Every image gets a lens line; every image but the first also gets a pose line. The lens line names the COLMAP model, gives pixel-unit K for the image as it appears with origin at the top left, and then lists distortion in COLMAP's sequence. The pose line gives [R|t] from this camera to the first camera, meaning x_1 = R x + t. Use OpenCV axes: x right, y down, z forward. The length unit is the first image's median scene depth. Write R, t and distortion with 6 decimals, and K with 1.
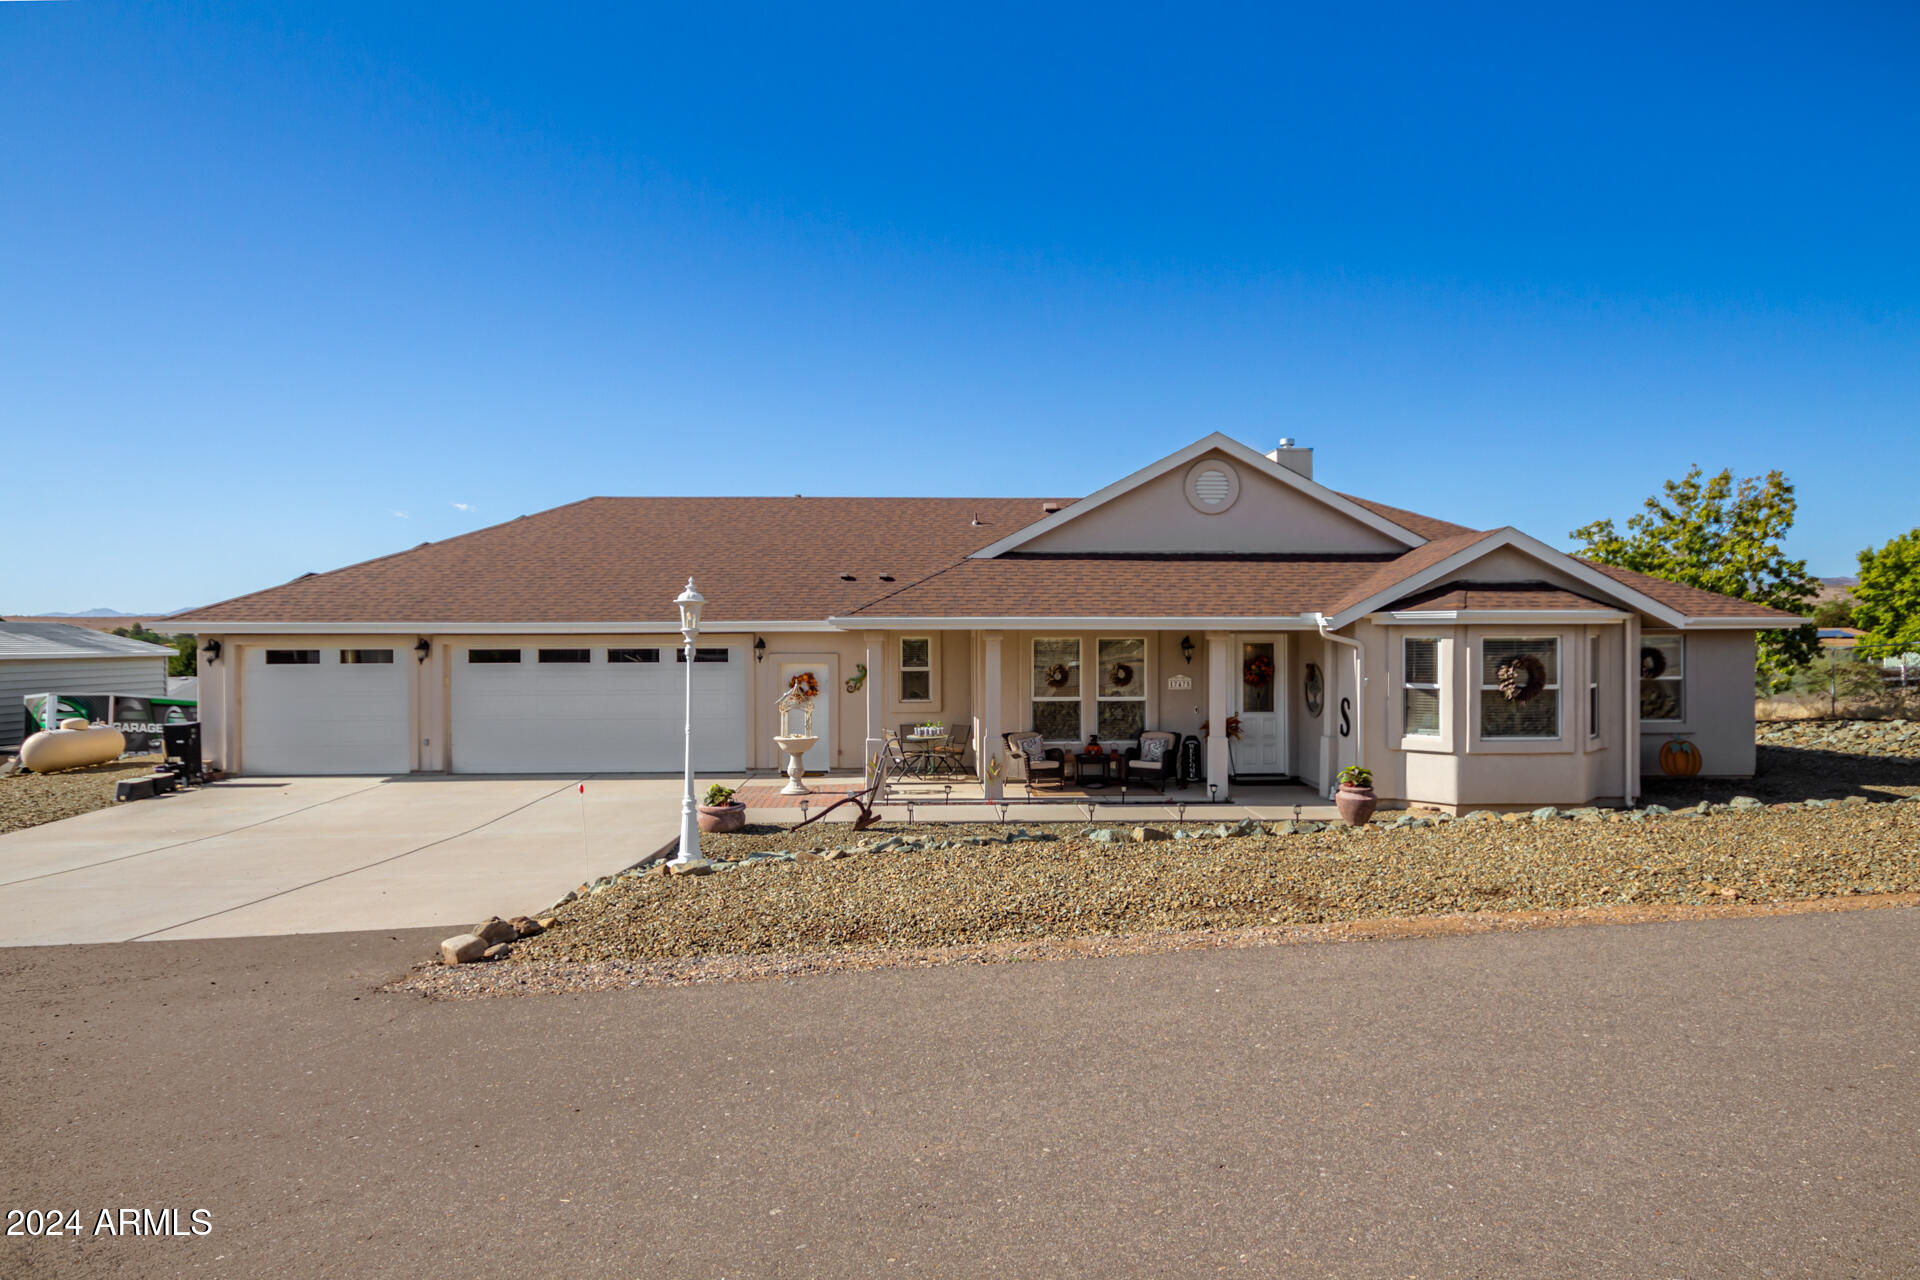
lens RADIAL K [[1145.8, 0, 970.4], [0, 1145.8, 639.5], [0, 0, 1]] dist [0.016982, -0.004732]
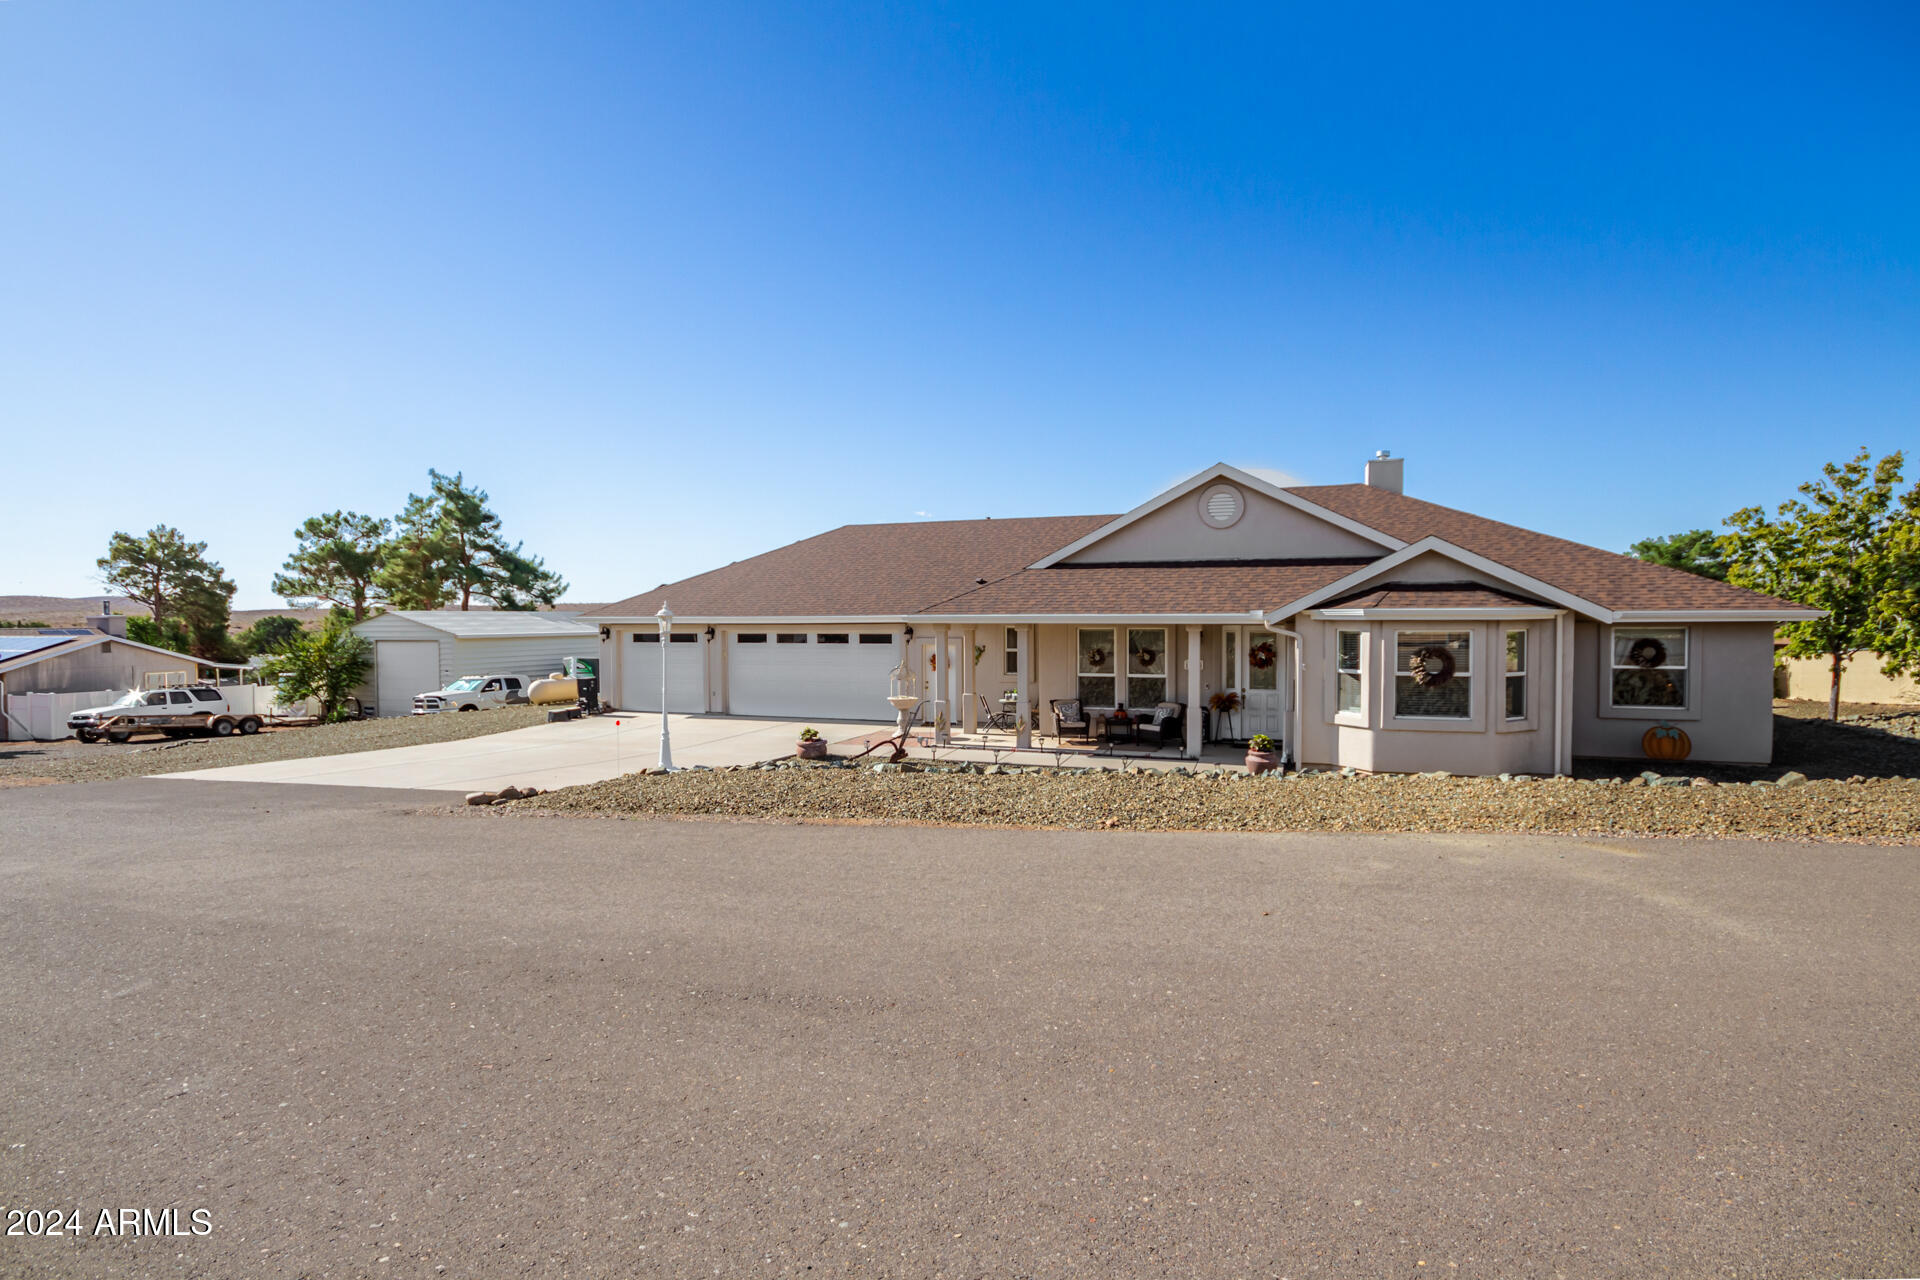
lens RADIAL K [[952.2, 0, 939.0], [0, 952.2, 640.8], [0, 0, 1]] dist [-0.000345, 0.000052]
pose [[0.920290, 0.007918, -0.391157, 0.340877], [0.002246, 0.999672, 0.025520, -0.015358], [0.391231, -0.024365, 0.919970, -0.069083]]
